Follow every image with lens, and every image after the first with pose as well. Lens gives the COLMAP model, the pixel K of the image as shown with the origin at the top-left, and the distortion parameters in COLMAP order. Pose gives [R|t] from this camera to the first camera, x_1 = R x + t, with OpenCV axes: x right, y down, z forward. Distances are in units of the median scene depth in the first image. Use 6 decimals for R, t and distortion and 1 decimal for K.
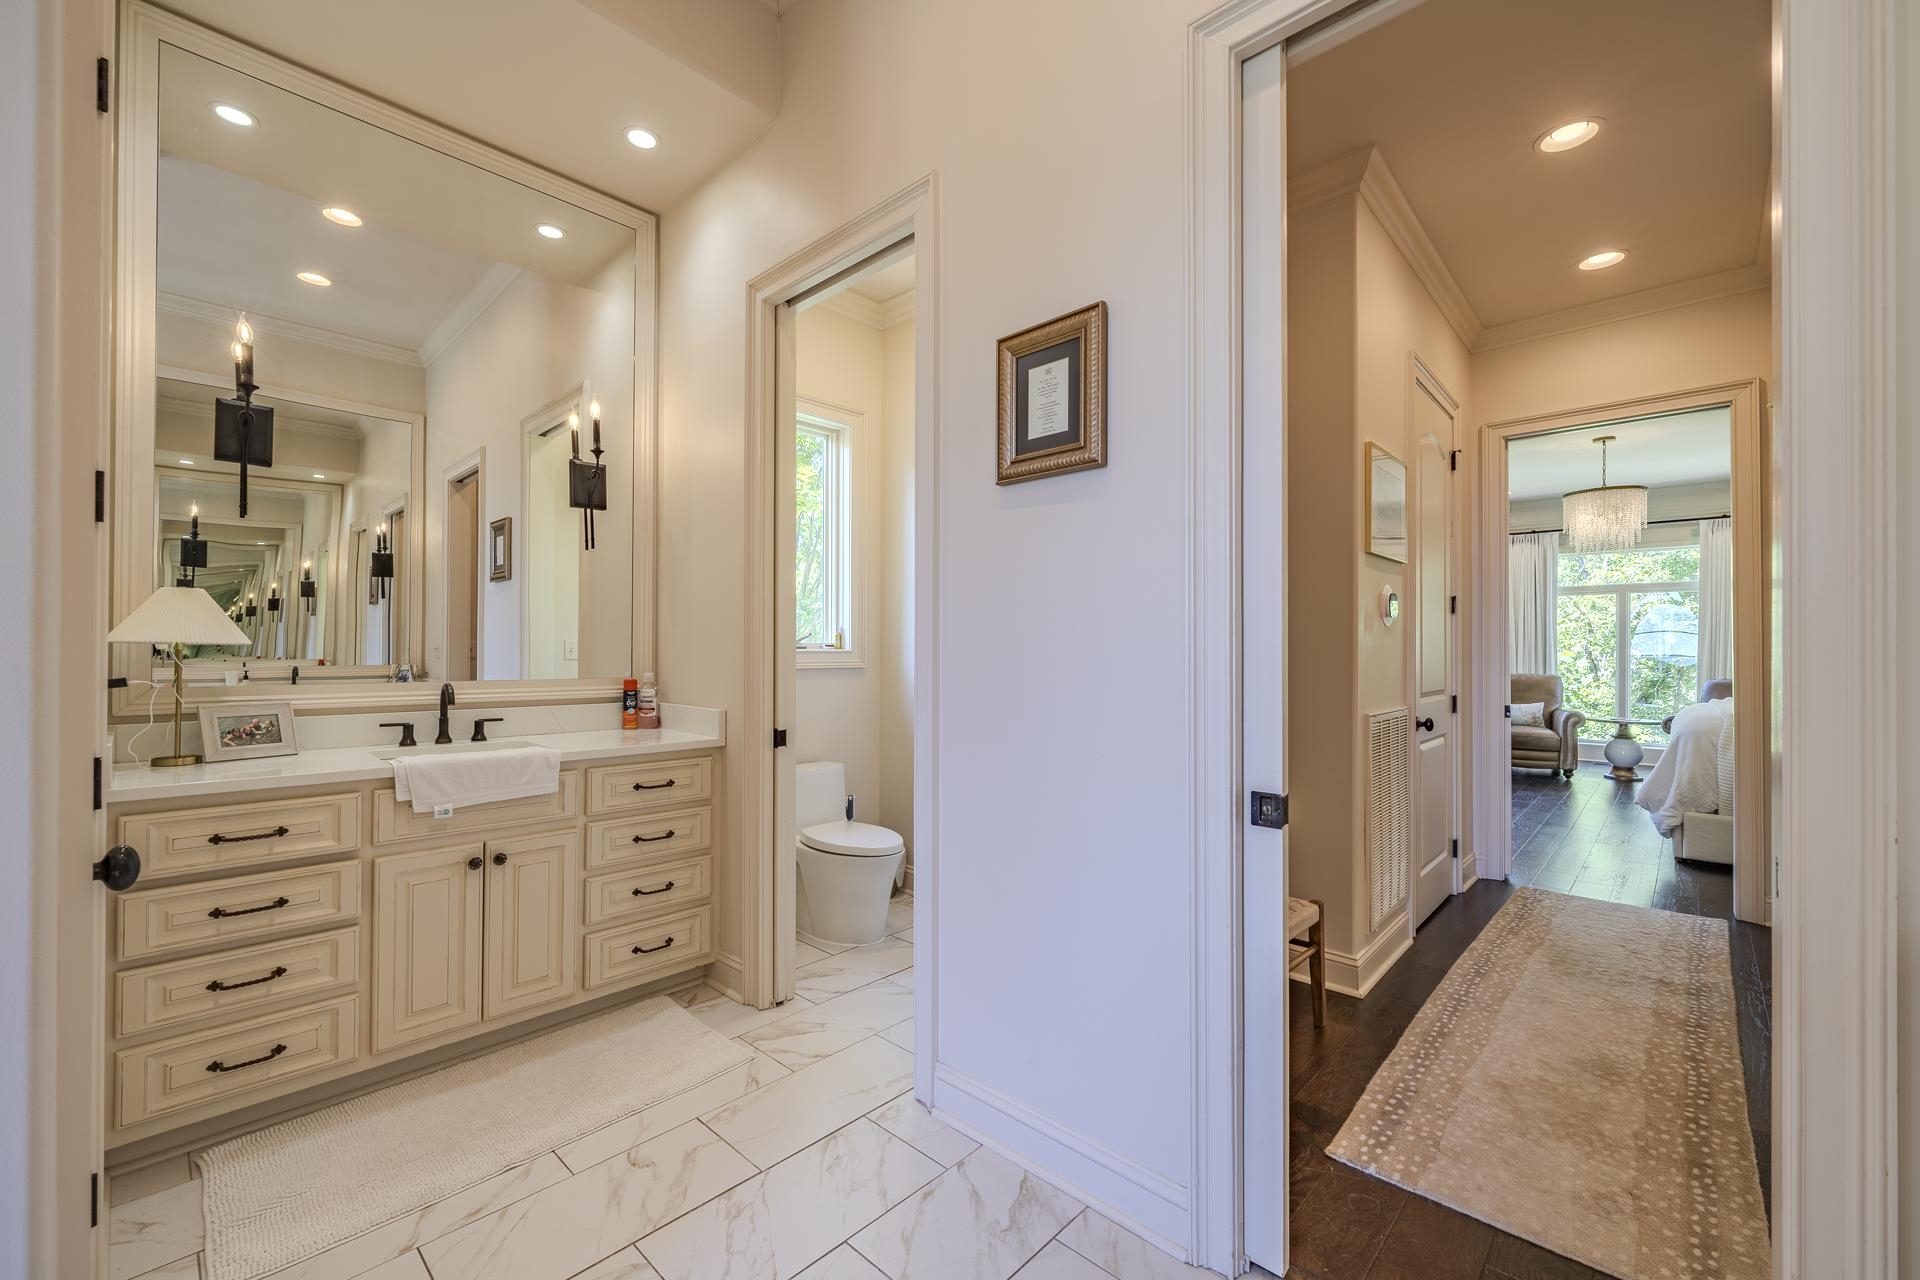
lens RADIAL K [[768.8, 0, 953.3], [0, 768.8, 668.0], [0, 0, 1]] dist [-0.000737, -0.000307]
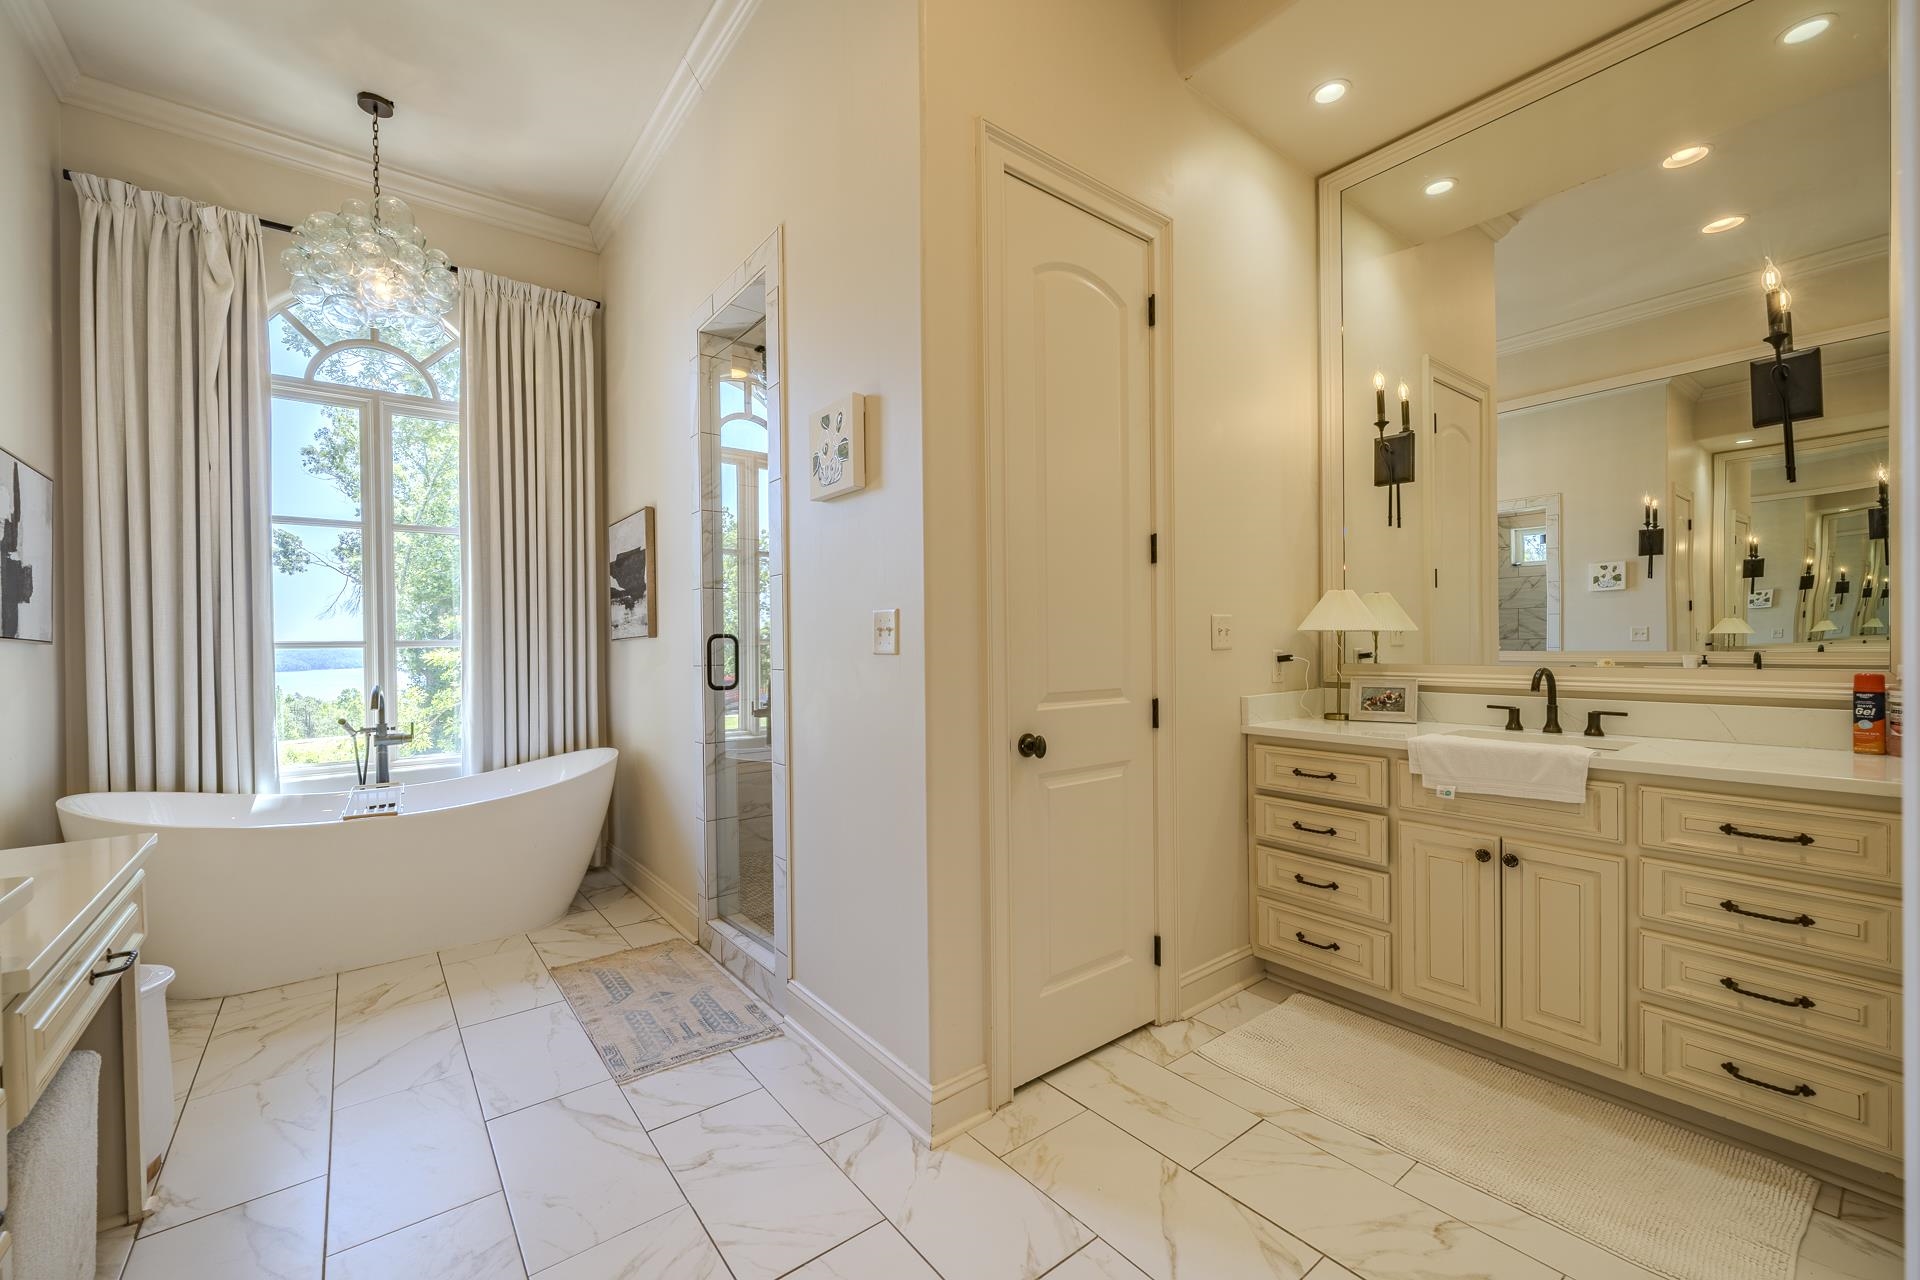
lens RADIAL K [[772.5, 0, 956.3], [0, 772.5, 644.4], [0, 0, 1]] dist [0.000417, -0.000593]
pose [[-0.143426, 0.002870, -0.989657, 0.435336], [-0.008660, 0.999954, 0.004155, -0.008026], [0.989623, 0.009167, -0.143395, 0.491676]]
